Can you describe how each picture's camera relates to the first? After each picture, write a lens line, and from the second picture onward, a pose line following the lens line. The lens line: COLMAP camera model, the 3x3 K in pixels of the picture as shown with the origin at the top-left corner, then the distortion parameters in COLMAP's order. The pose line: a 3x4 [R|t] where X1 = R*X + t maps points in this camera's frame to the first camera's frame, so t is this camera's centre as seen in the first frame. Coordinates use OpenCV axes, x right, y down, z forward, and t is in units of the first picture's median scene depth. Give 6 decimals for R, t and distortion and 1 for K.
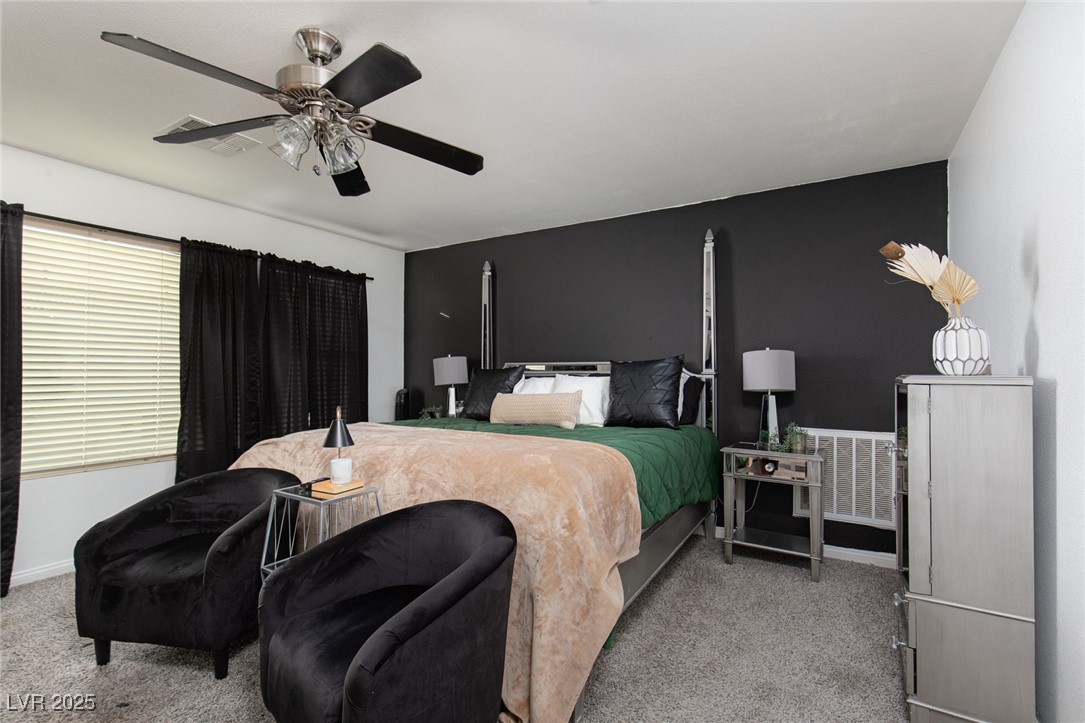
lens RADIAL K [[495.1, 0, 545.4], [0, 495.1, 372.8], [0, 0, 1]] dist [0.001094, 0.000279]
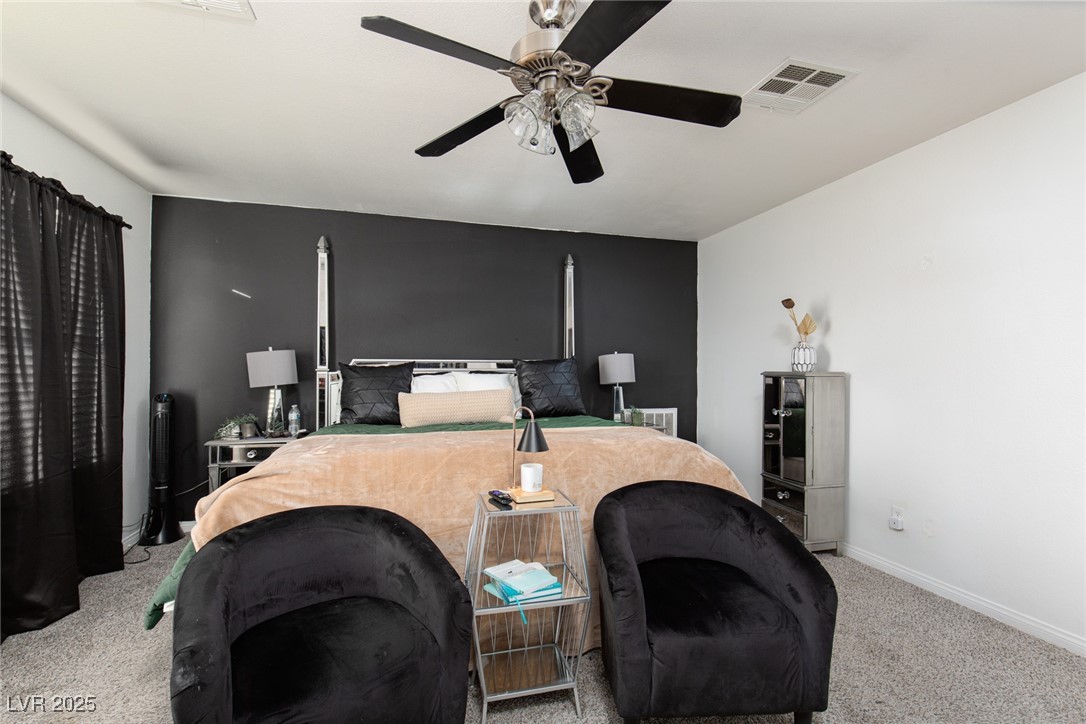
lens RADIAL K [[495.5, 0, 545.9], [0, 495.5, 373.3], [0, 0, 1]] dist [0.001094, 0.000279]
pose [[0.672710, -0.003410, 0.739898, -0.602066], [0.002497, 0.999994, 0.002338, 0.004519], [-0.739902, 0.000275, 0.672715, 0.201289]]
